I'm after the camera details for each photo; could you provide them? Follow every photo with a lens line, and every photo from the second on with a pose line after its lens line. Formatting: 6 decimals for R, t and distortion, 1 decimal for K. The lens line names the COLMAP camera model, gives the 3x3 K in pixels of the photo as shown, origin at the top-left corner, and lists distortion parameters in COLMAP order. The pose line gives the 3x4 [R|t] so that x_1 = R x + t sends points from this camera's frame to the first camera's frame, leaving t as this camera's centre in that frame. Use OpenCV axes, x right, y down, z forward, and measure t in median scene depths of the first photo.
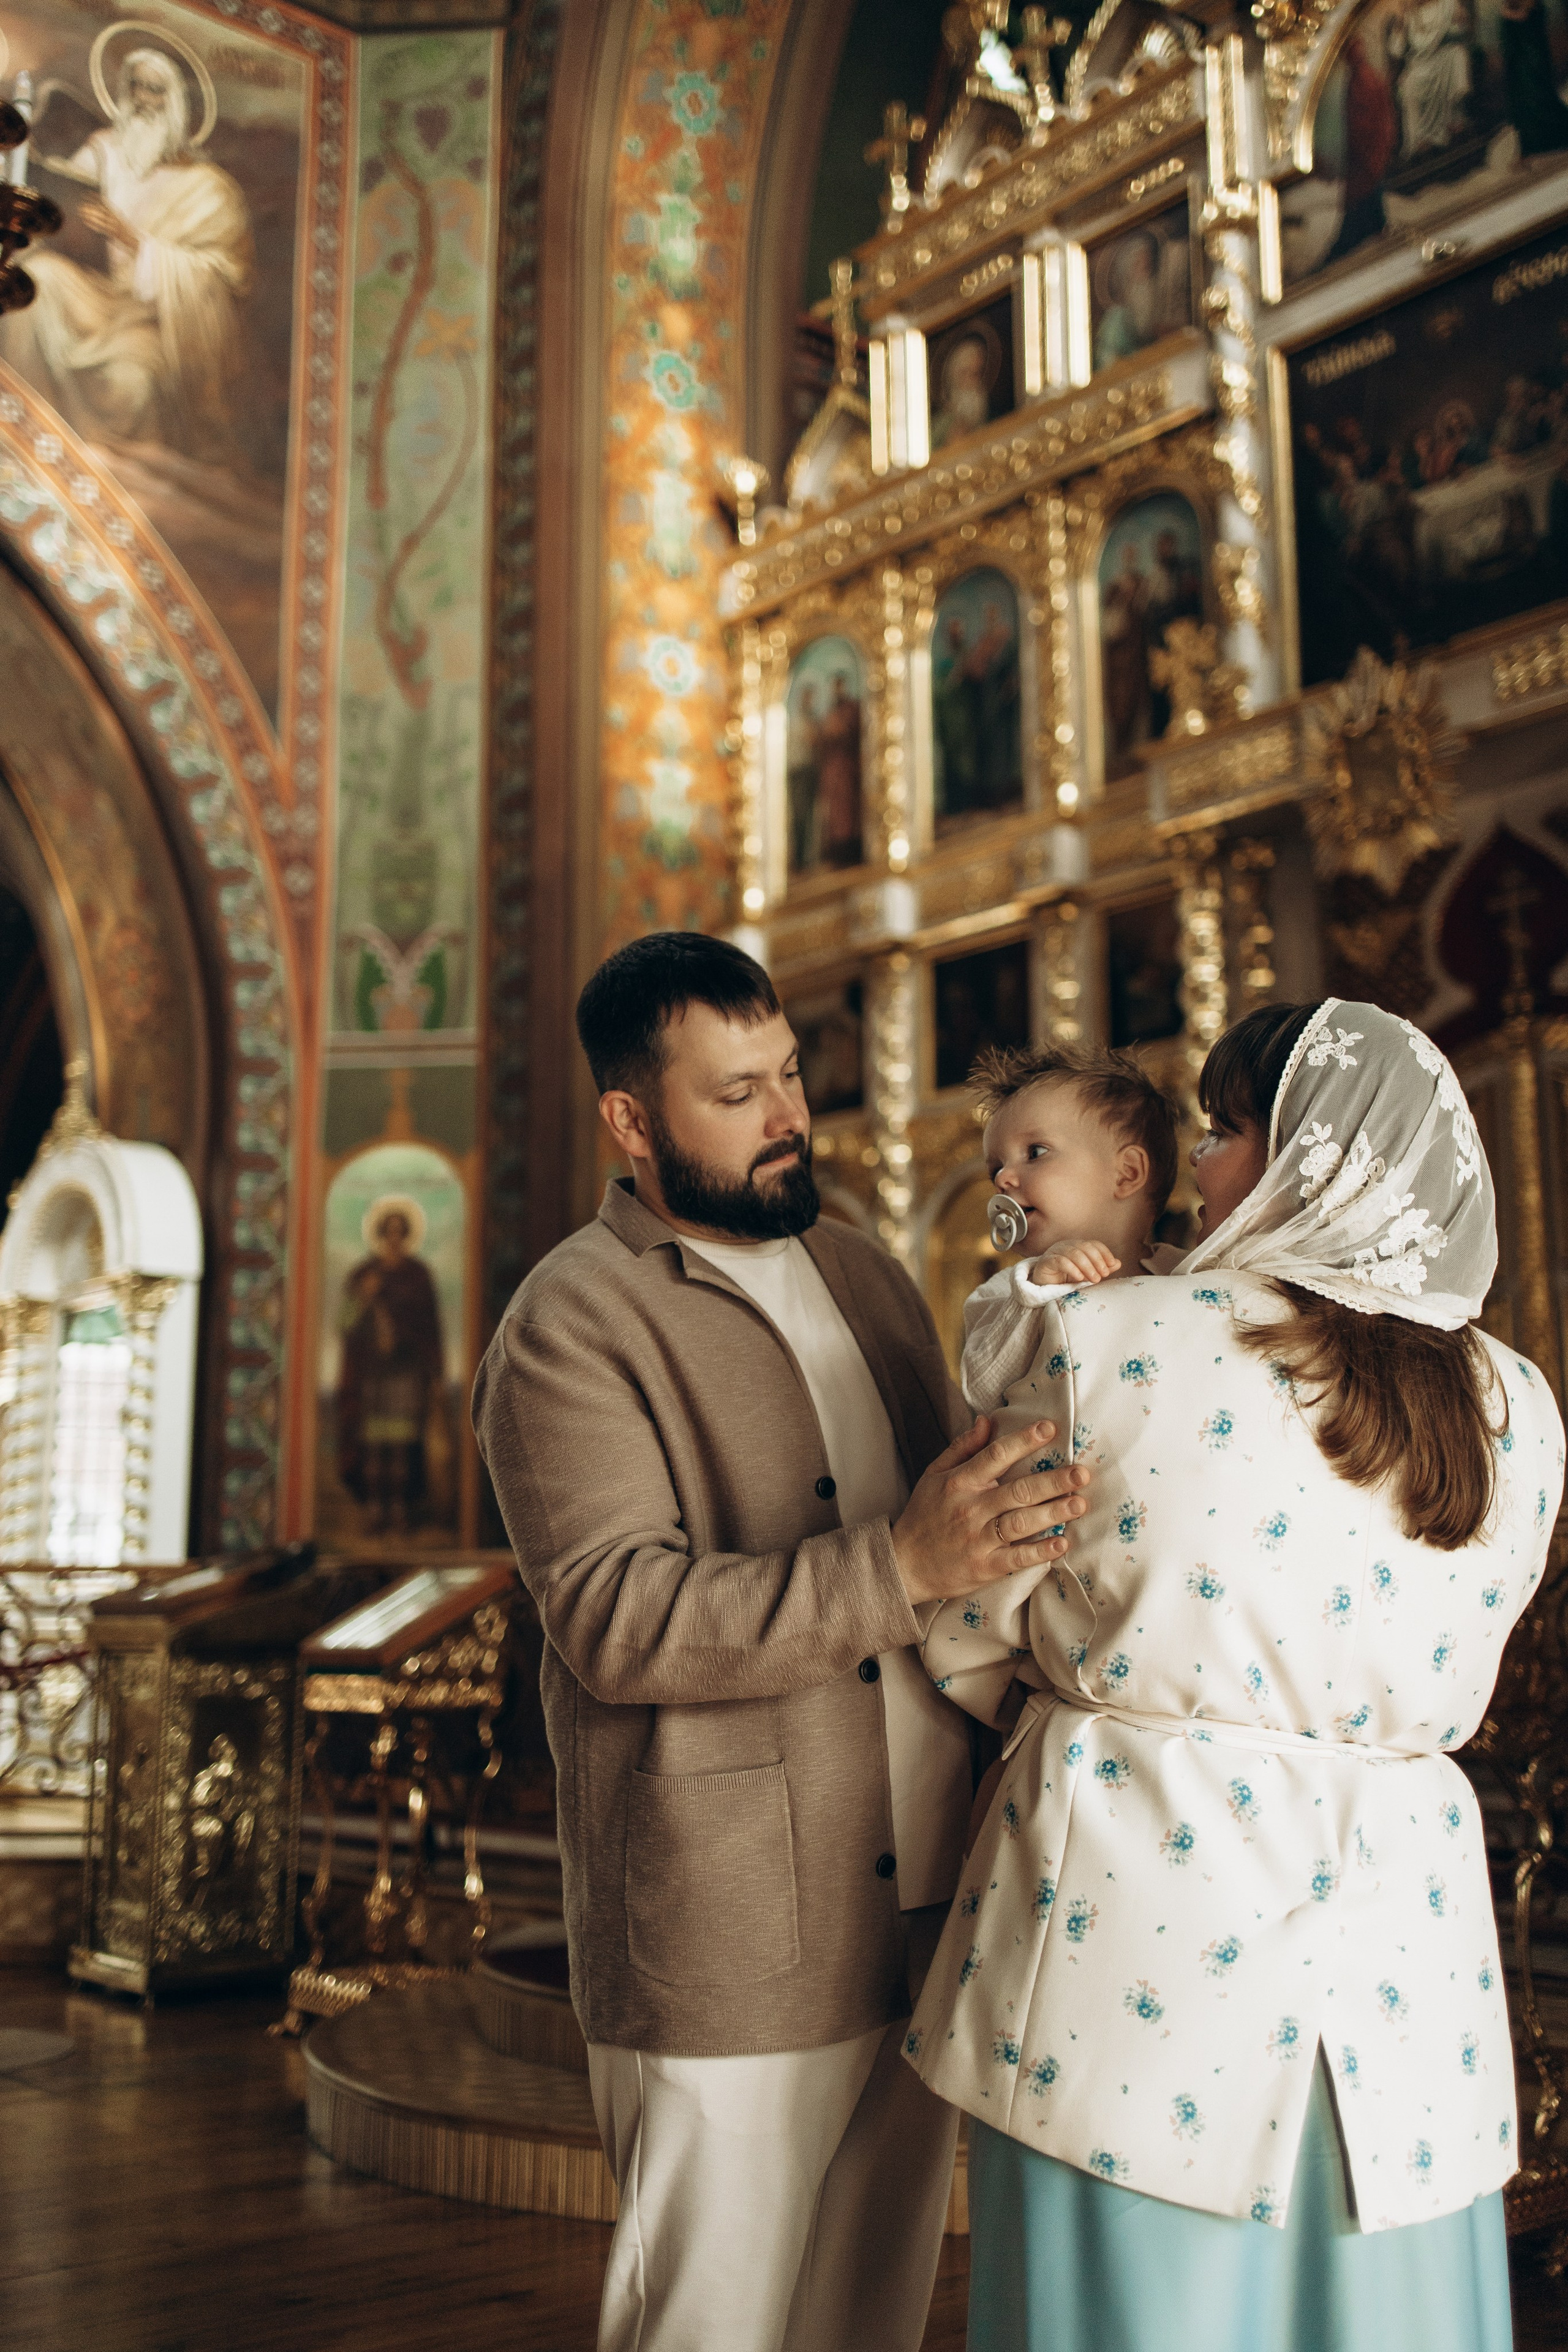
lens RADIAL K [[2516.3, 0, 787.0], [0, 2516.3, 1111.6], [0, 0, 1]] dist [0.014273, 0.000000]
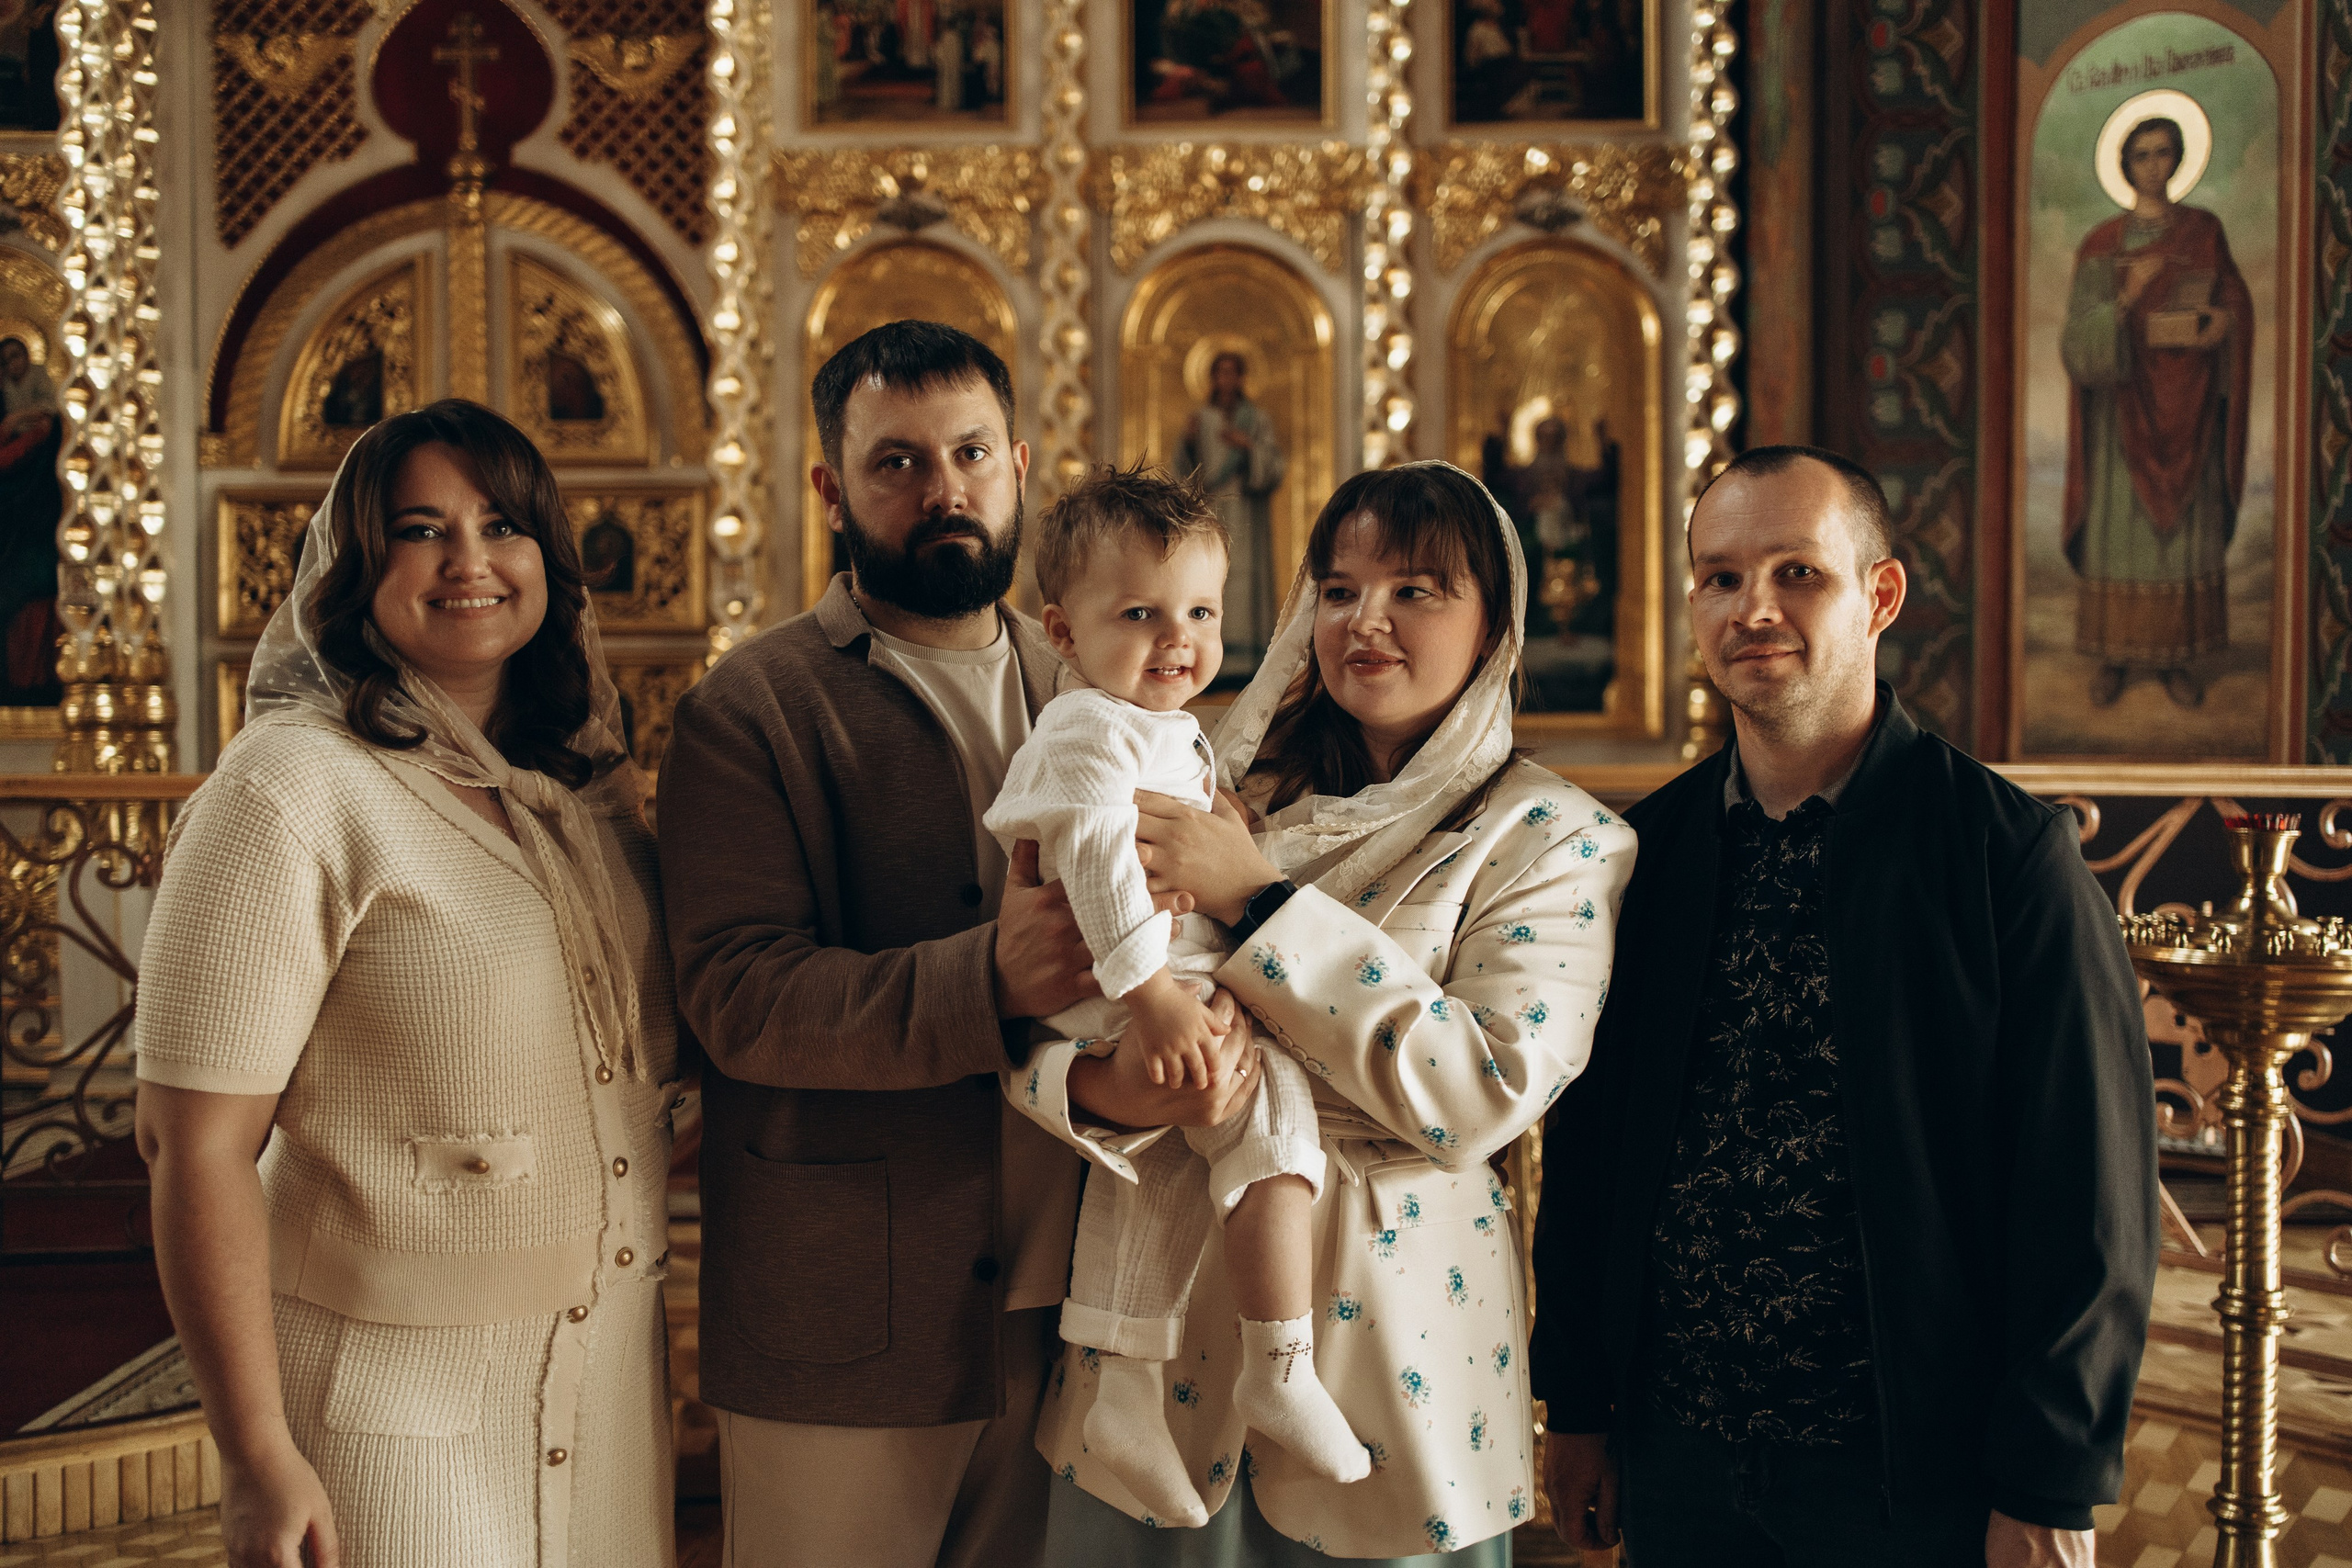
lens RADIAL K [[2355.1, 0, 1178.0], [0, 2355.1, 761.5], [0, 0, 1]] dist [0.013763, 0.000000]
pose [[0.667688, -0.007098, 0.744408, -0.143144], [-0.148199, 0.978673, 0.142257, 0.005567], [-0.729541, -0.205304, 0.652396, 0.165002]]
